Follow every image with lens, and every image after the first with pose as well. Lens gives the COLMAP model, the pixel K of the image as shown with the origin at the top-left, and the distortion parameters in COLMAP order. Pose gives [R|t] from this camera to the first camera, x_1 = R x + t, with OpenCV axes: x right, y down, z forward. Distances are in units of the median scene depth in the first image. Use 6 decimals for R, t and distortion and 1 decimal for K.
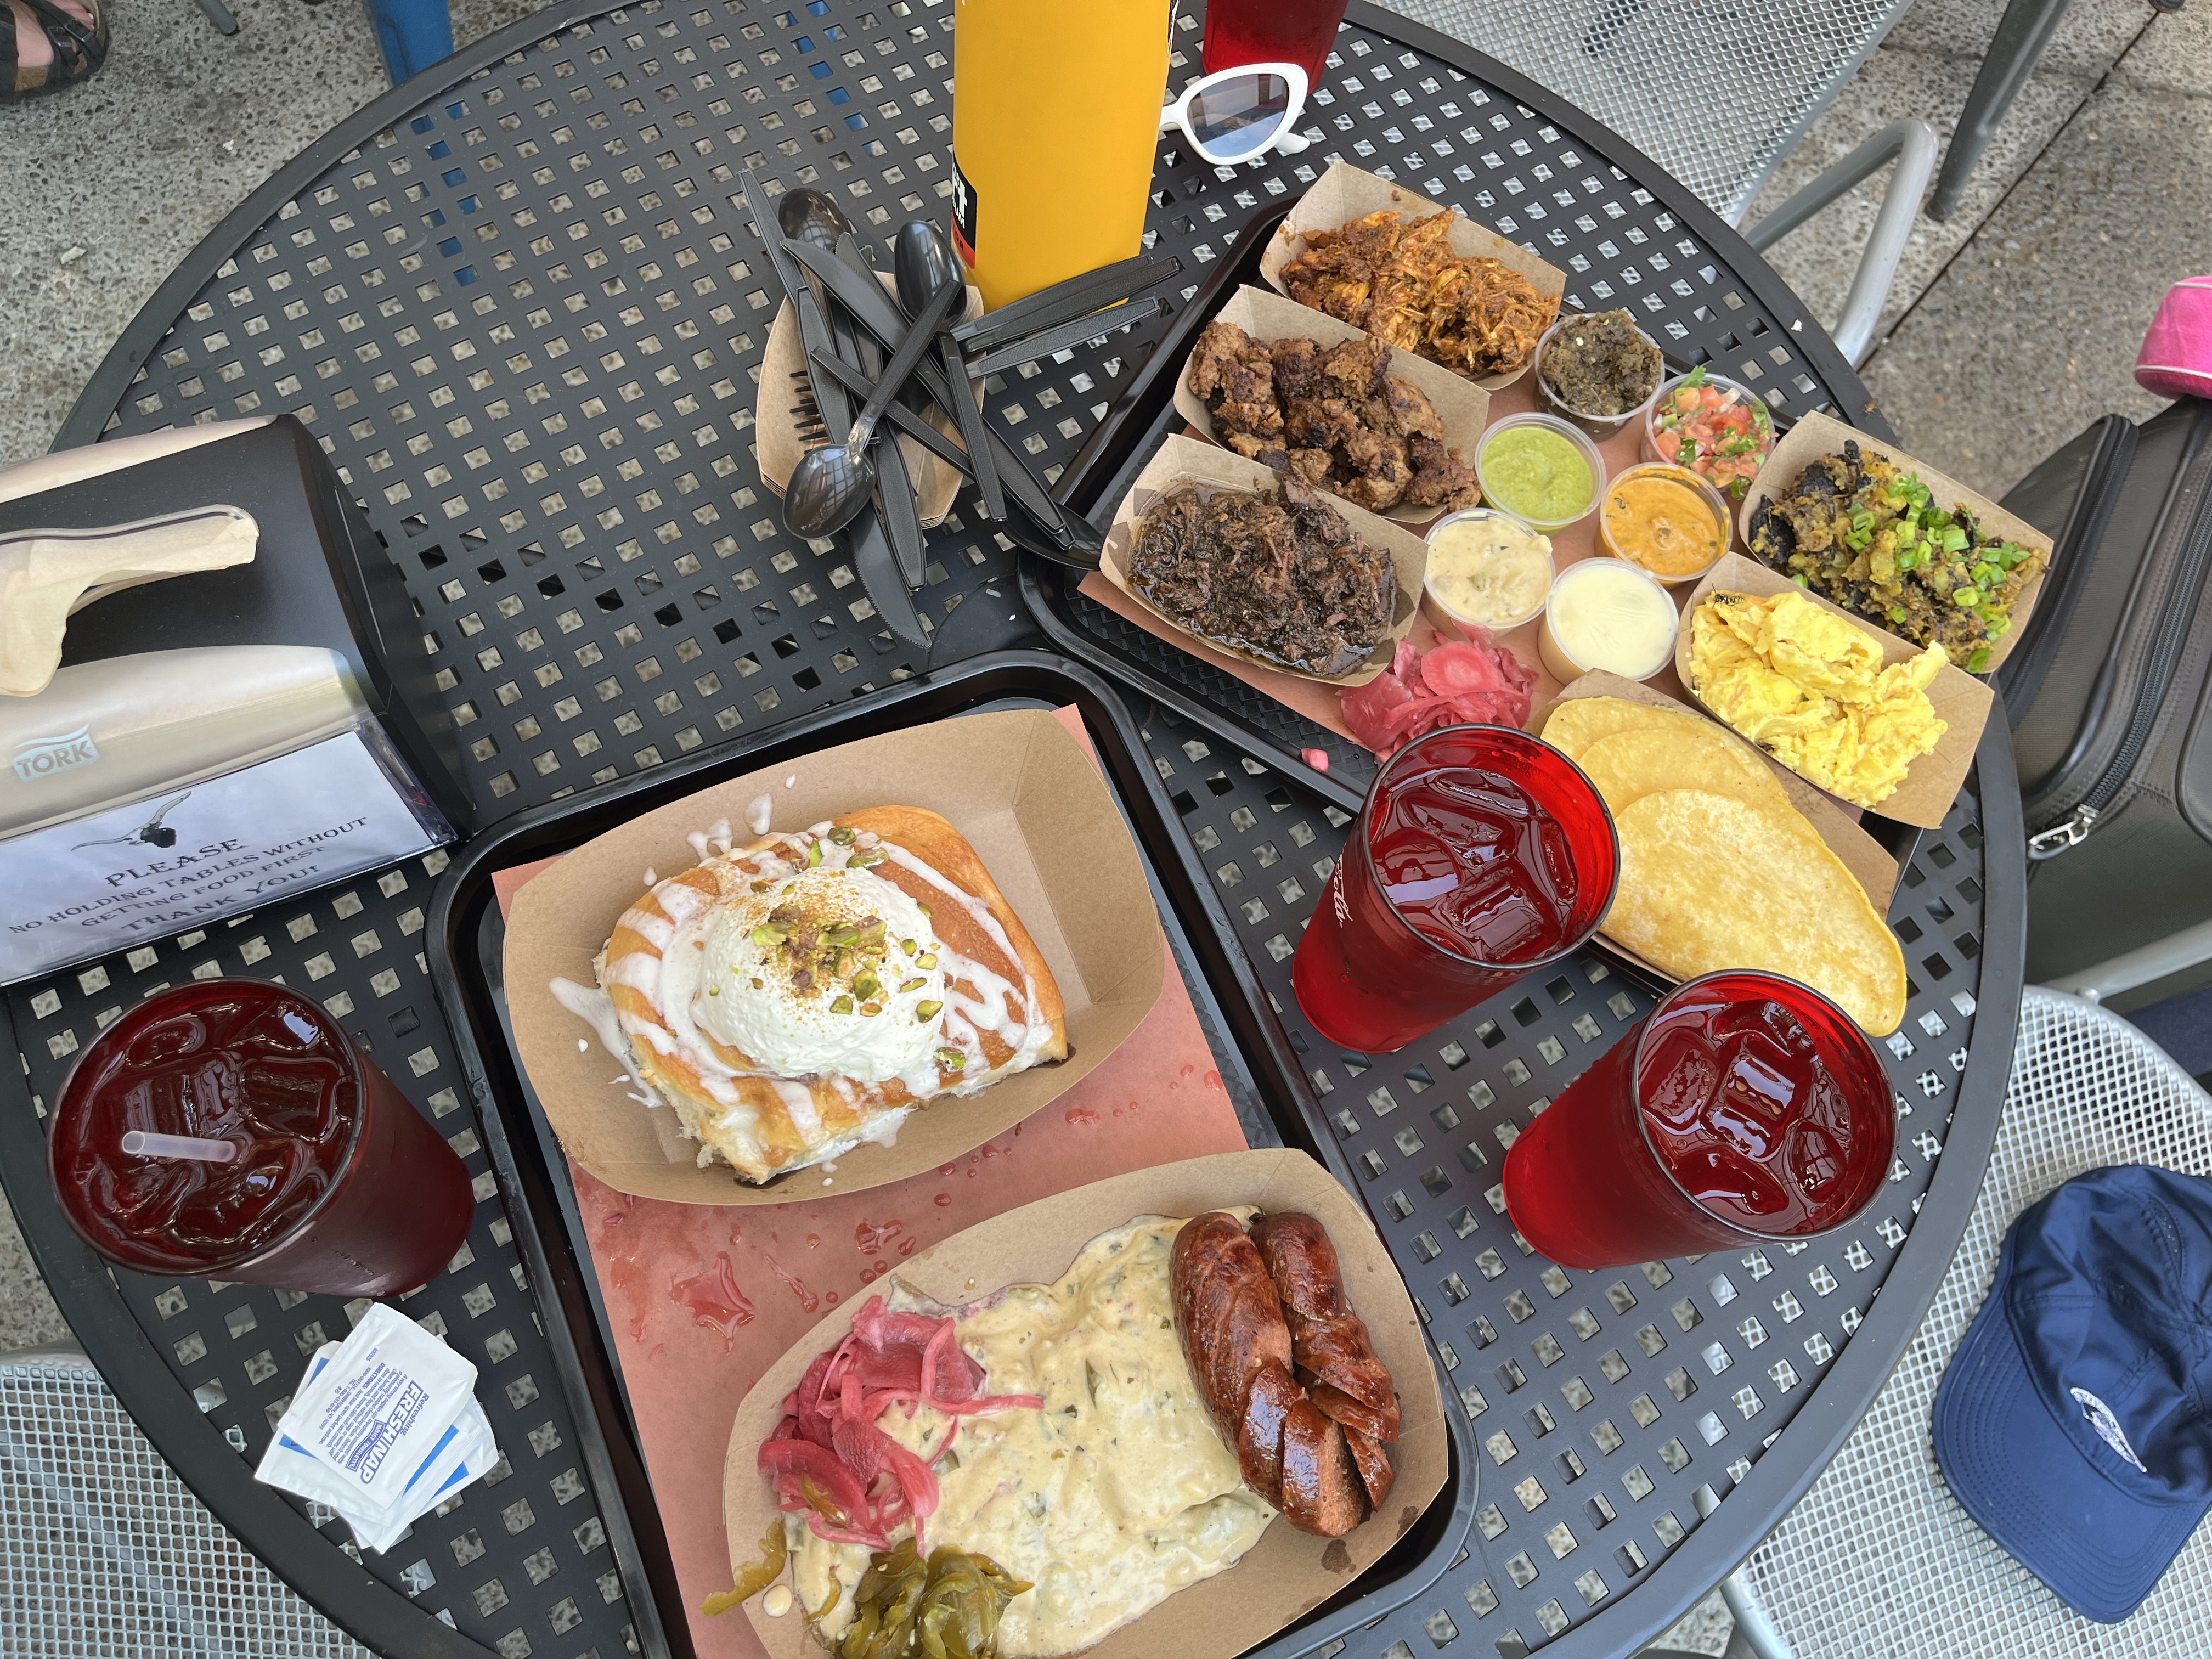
lens RADIAL K [[1702.3, 0, 1106.9], [0, 1702.3, 838.3], [0, 0, 1]] dist [0.019789, -0.001072]
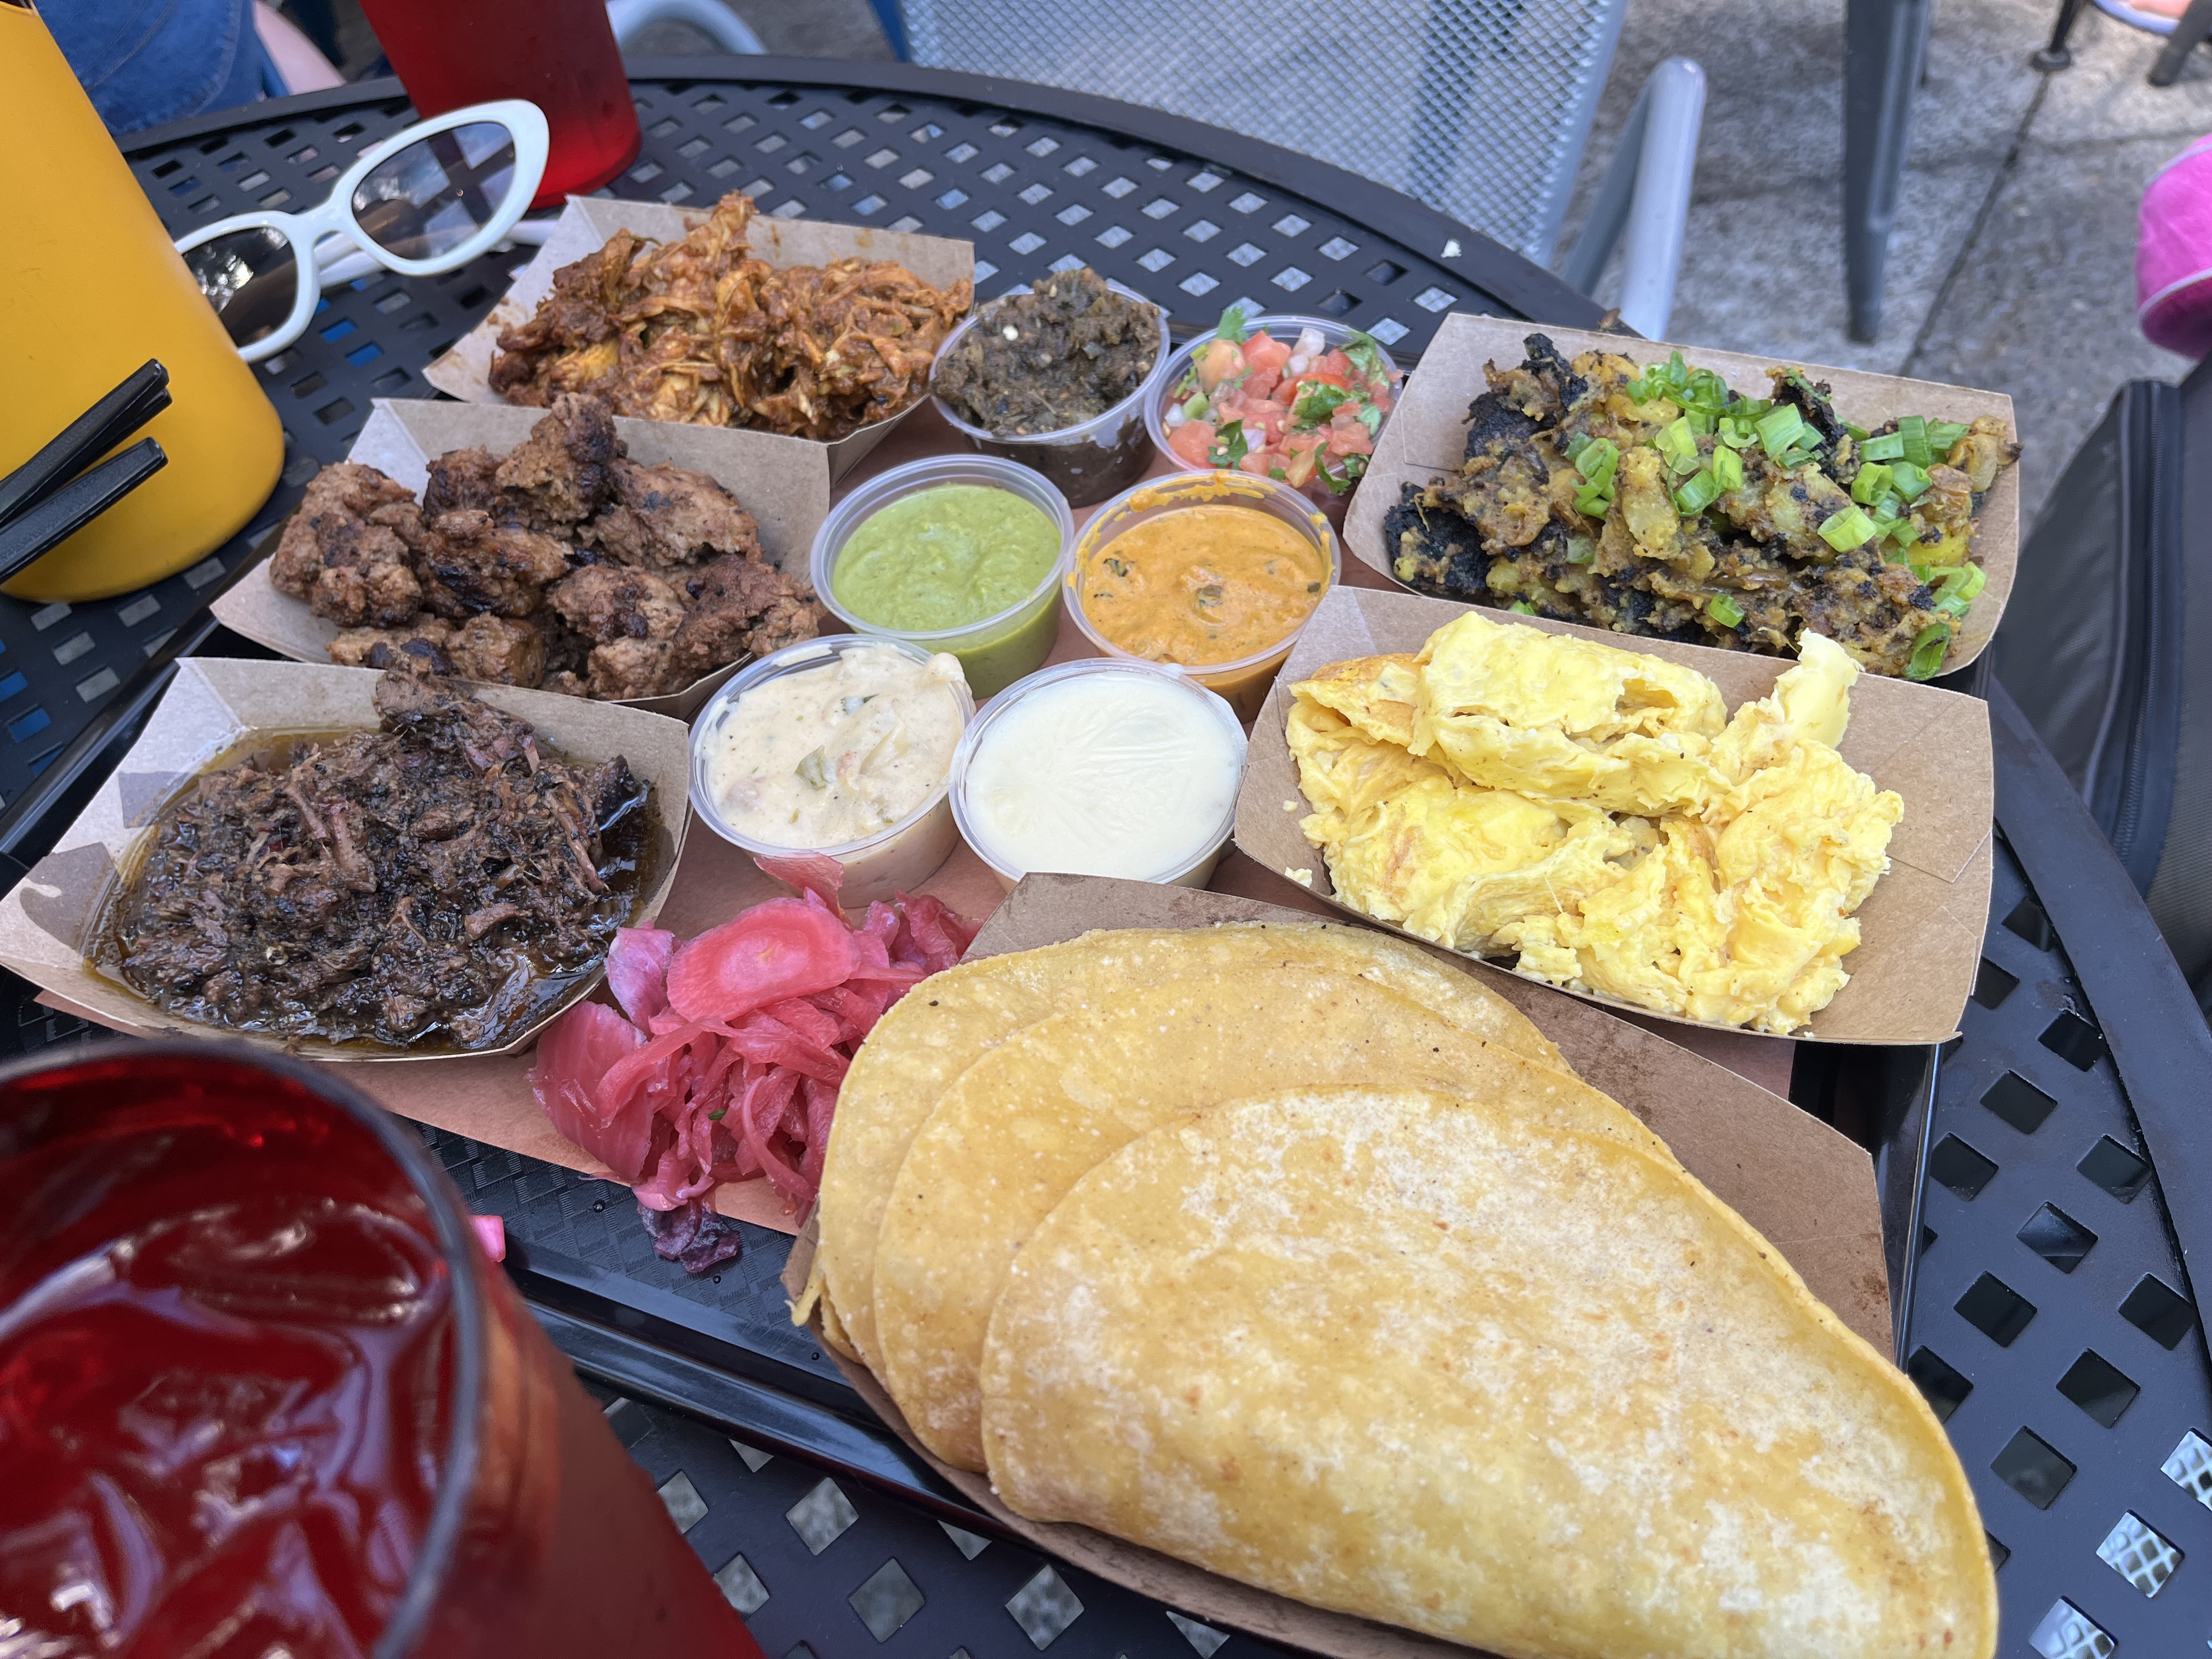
lens RADIAL K [[1702.3, 0, 1106.9], [0, 1702.3, 838.3], [0, 0, 1]] dist [0.019789, -0.001072]
pose [[0.964497, -0.255077, -0.068424, 0.320496], [0.227906, 0.934817, -0.272351, 0.013363], [0.133435, 0.247088, 0.959762, 0.556623]]
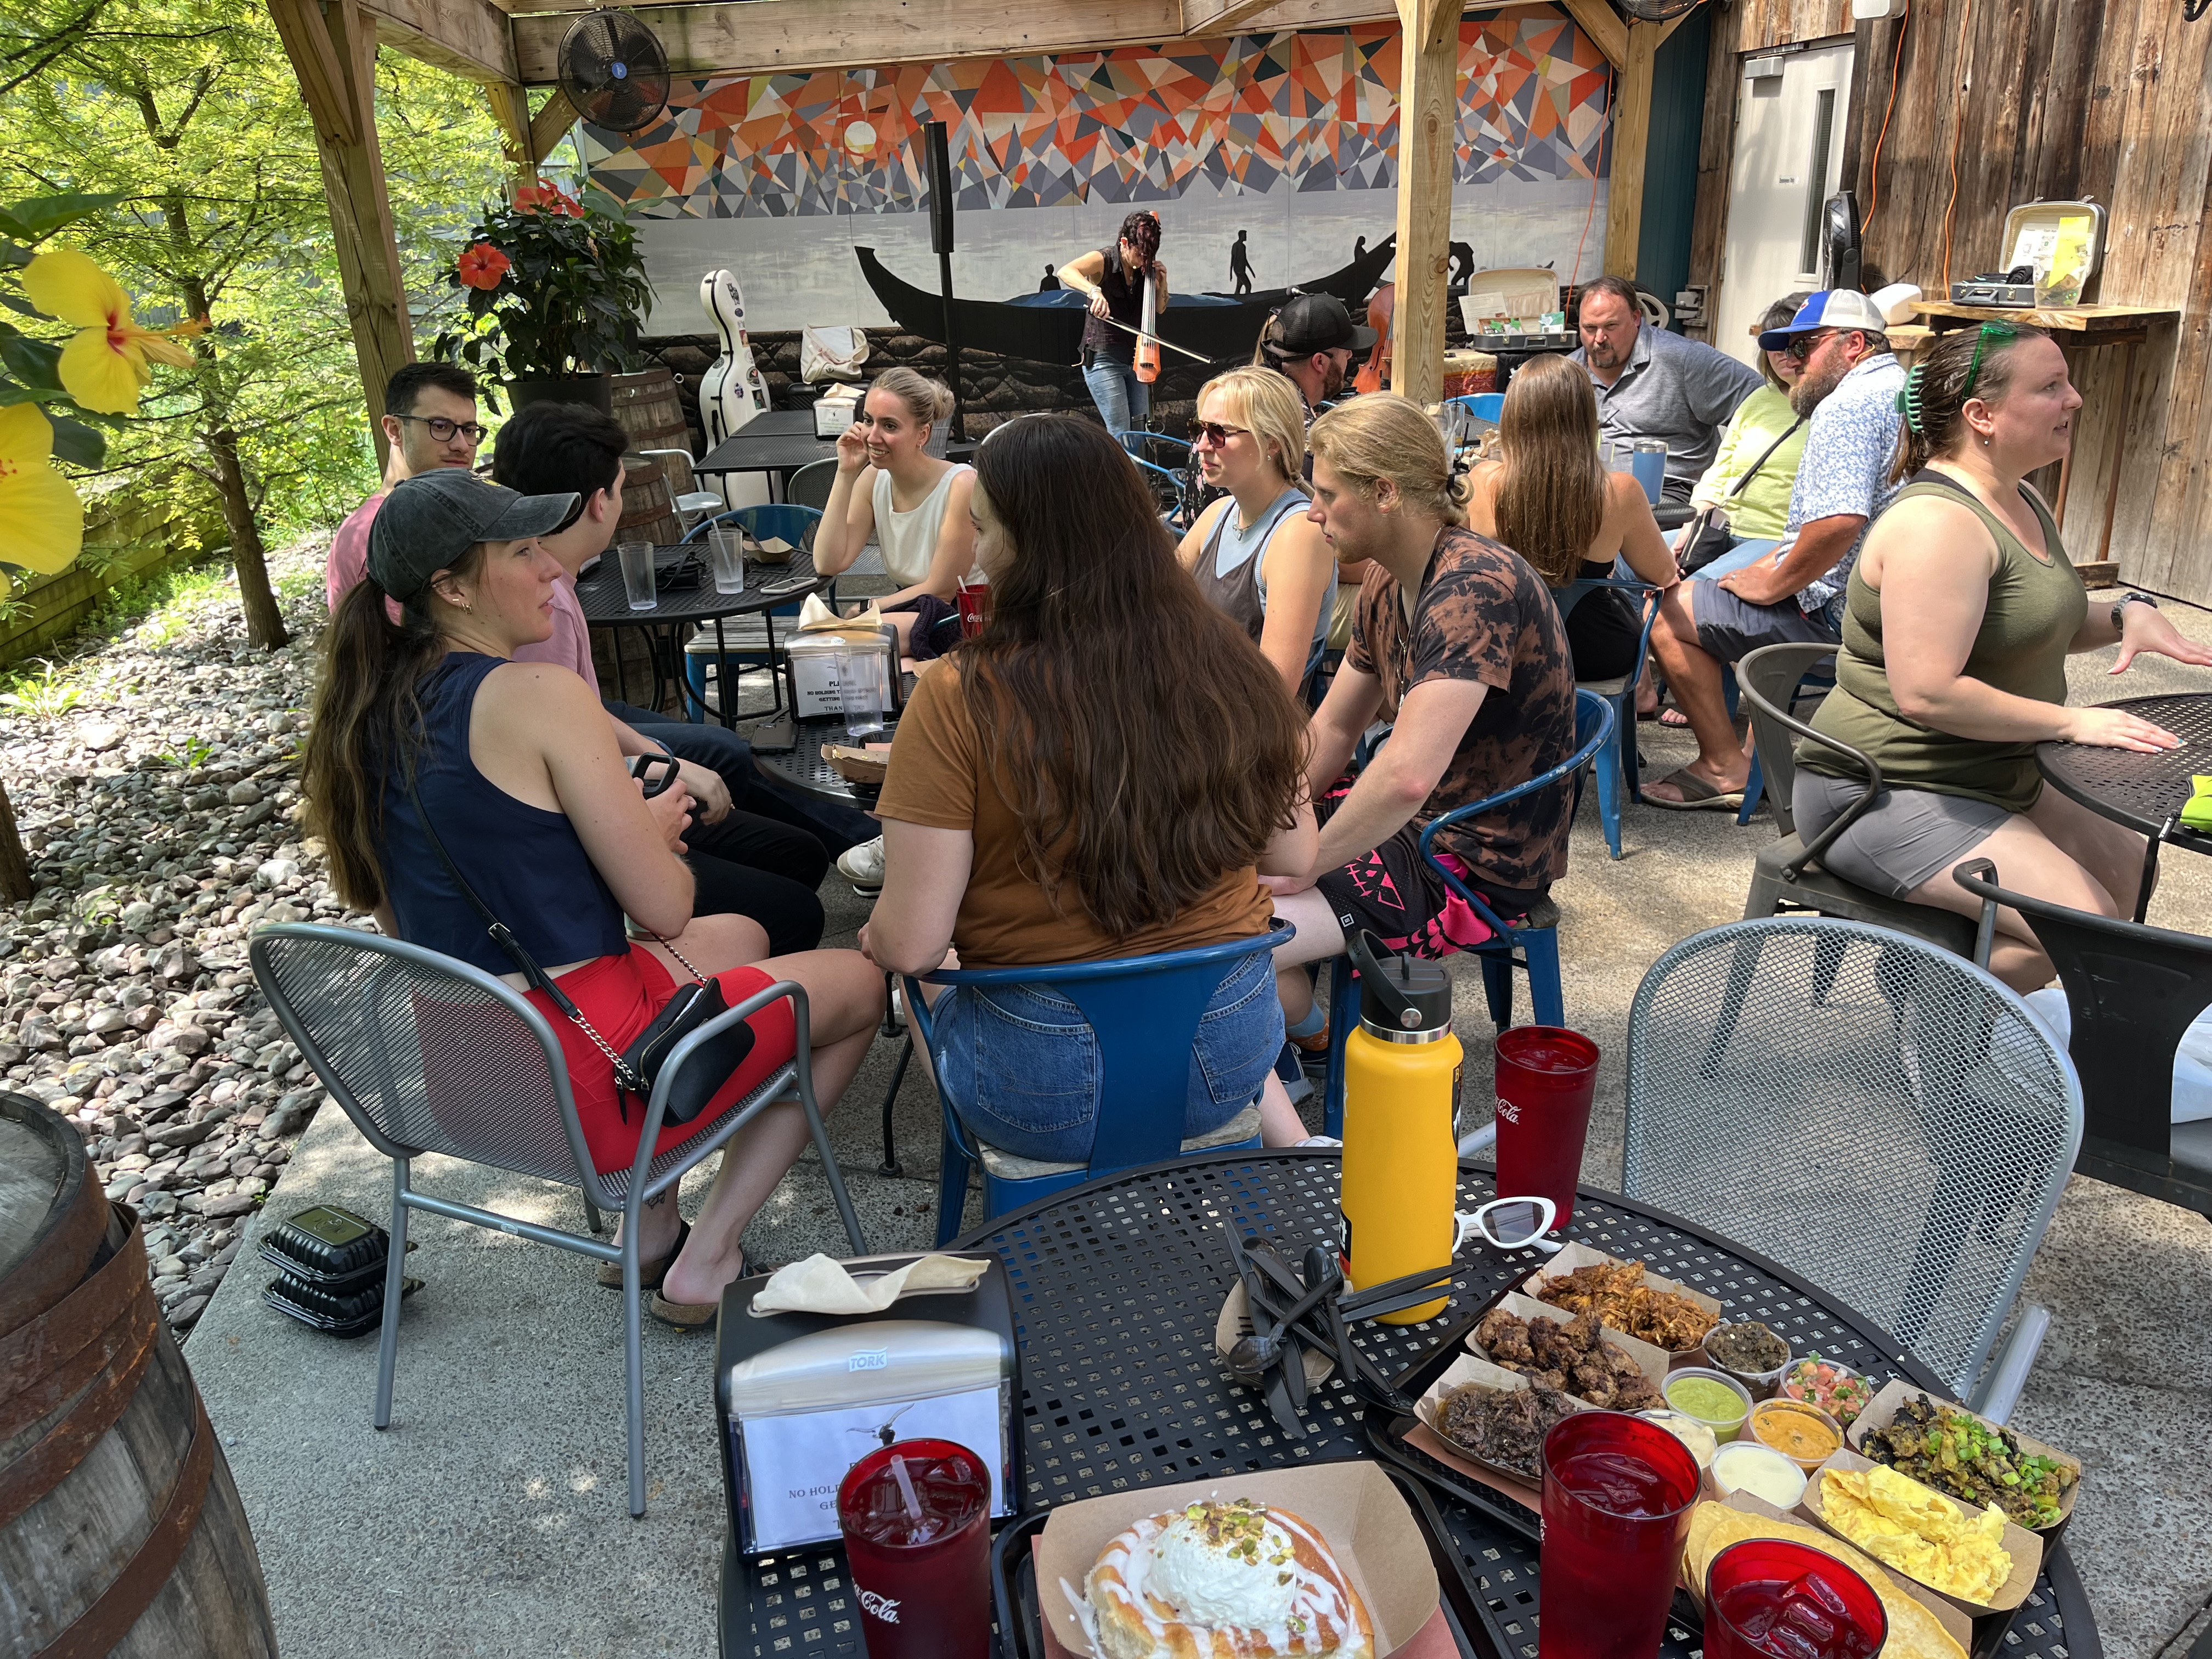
lens RADIAL K [[1646.7, 0, 1106.0], [0, 1646.7, 829.5], [0, 0, 1]] dist [0.063803, -0.102716]
pose [[0.967874, -0.031789, -0.249419, 0.120132], [-0.164684, 0.669443, -0.724379, 0.643860], [0.189999, 0.742183, 0.642701, -0.478705]]
